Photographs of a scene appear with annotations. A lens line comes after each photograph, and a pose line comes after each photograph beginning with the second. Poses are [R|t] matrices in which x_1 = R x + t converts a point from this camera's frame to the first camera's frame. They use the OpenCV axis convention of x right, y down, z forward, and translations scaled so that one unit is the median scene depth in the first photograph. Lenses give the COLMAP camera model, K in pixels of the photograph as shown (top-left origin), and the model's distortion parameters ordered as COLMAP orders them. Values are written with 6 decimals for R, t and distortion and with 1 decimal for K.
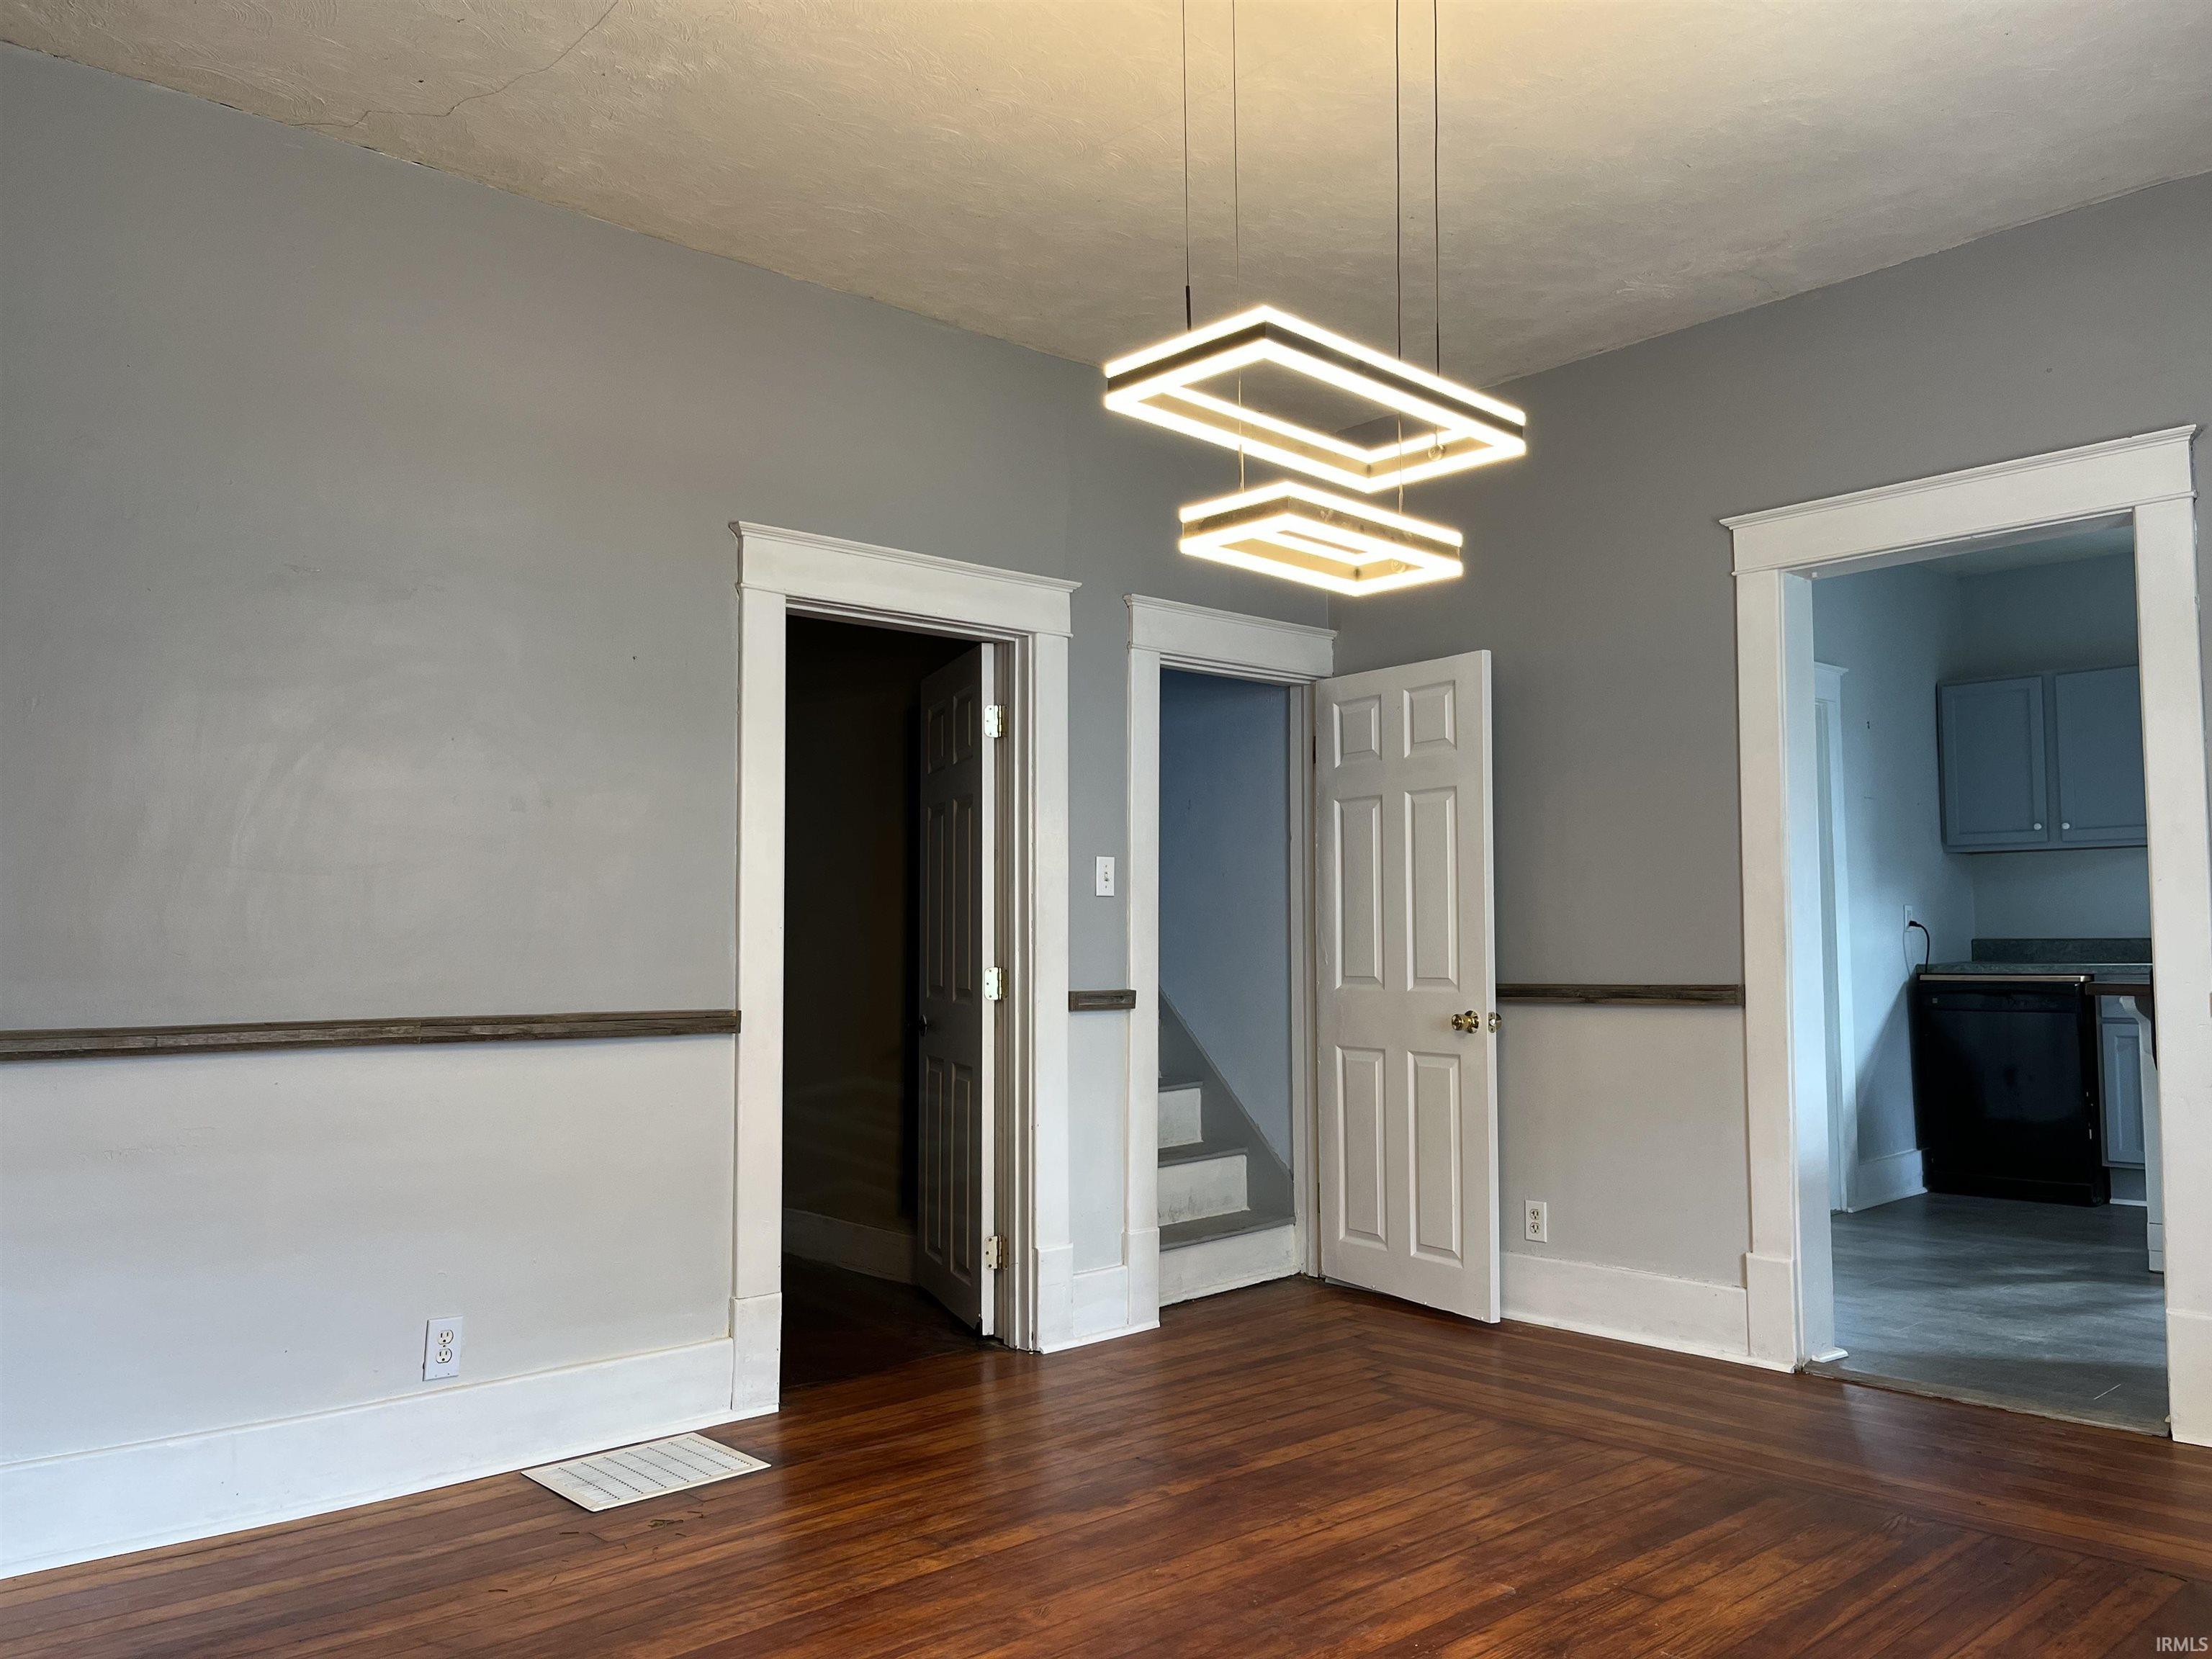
lens RADIAL K [[1675.6, 0, 1097.8], [0, 1675.6, 825.6], [0, 0, 1]] dist [0.064082, -0.092491]
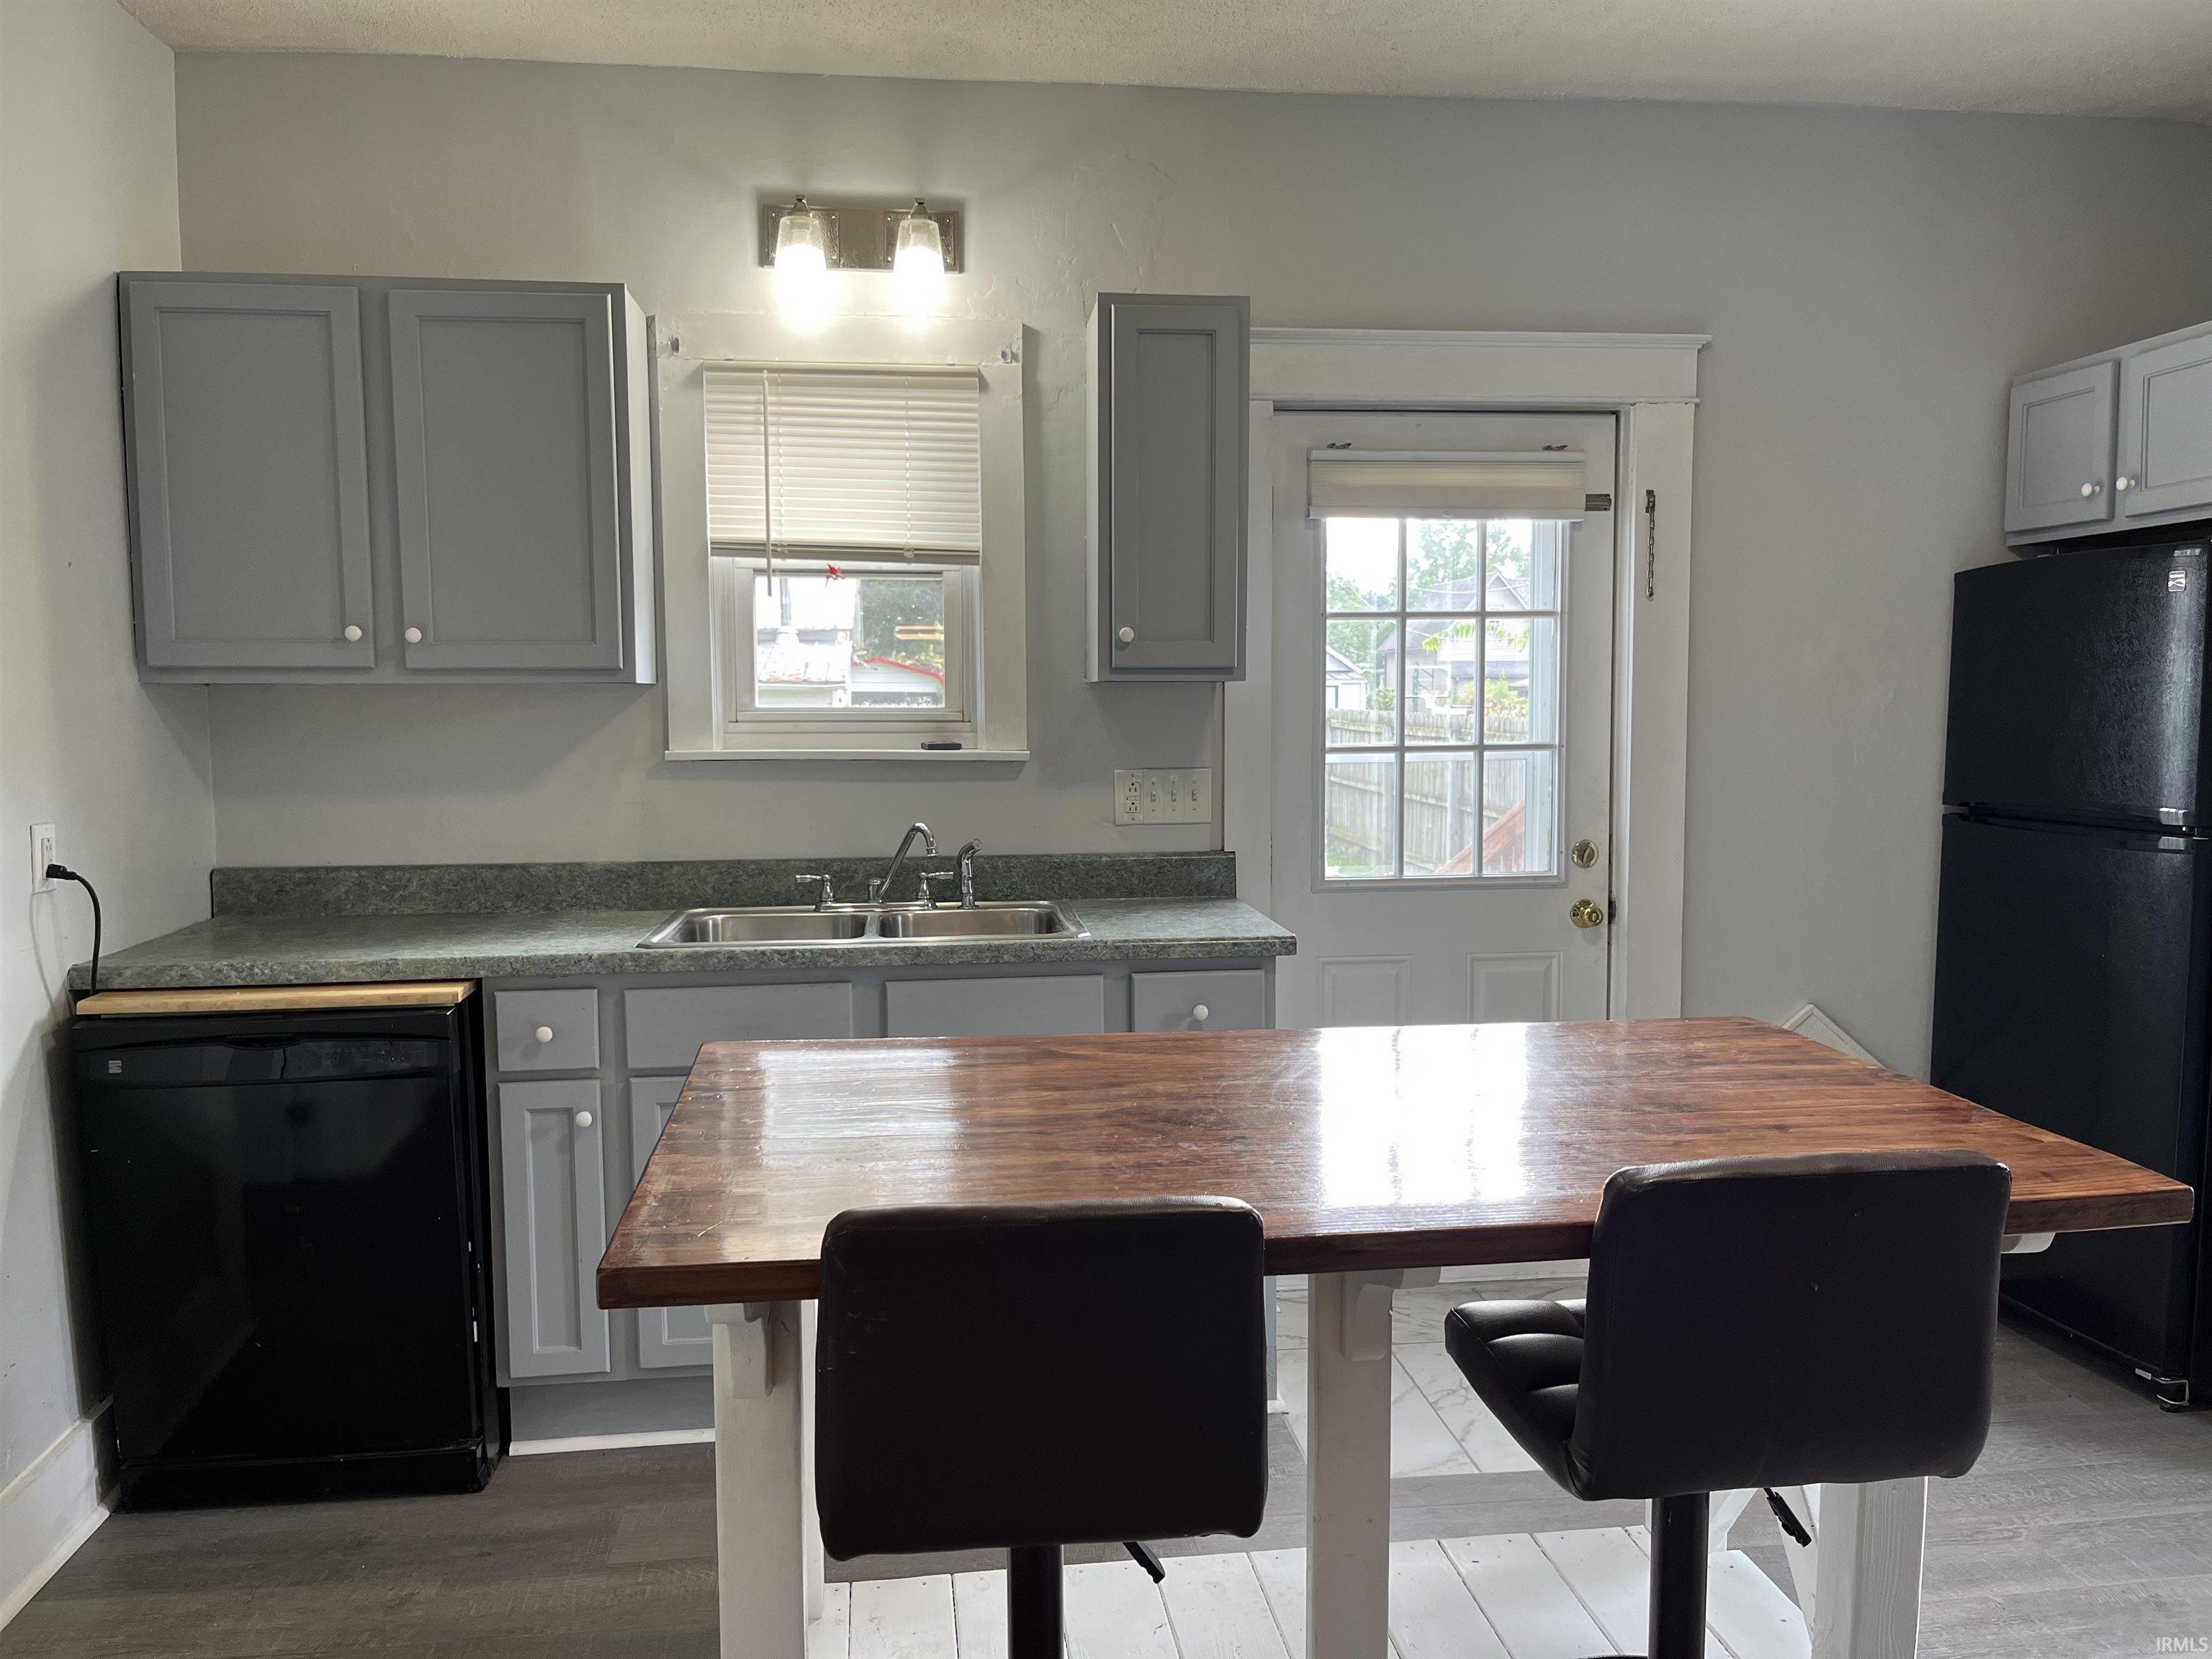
lens RADIAL K [[1675.6, 0, 1098.5], [0, 1675.6, 830.4], [0, 0, 1]] dist [0.064082, -0.092491]
pose [[0.583123, -0.076907, 0.808736, 0.307622], [-0.054386, 0.989580, 0.133319, -0.017903], [-0.810562, -0.121725, 0.572864, 0.583717]]
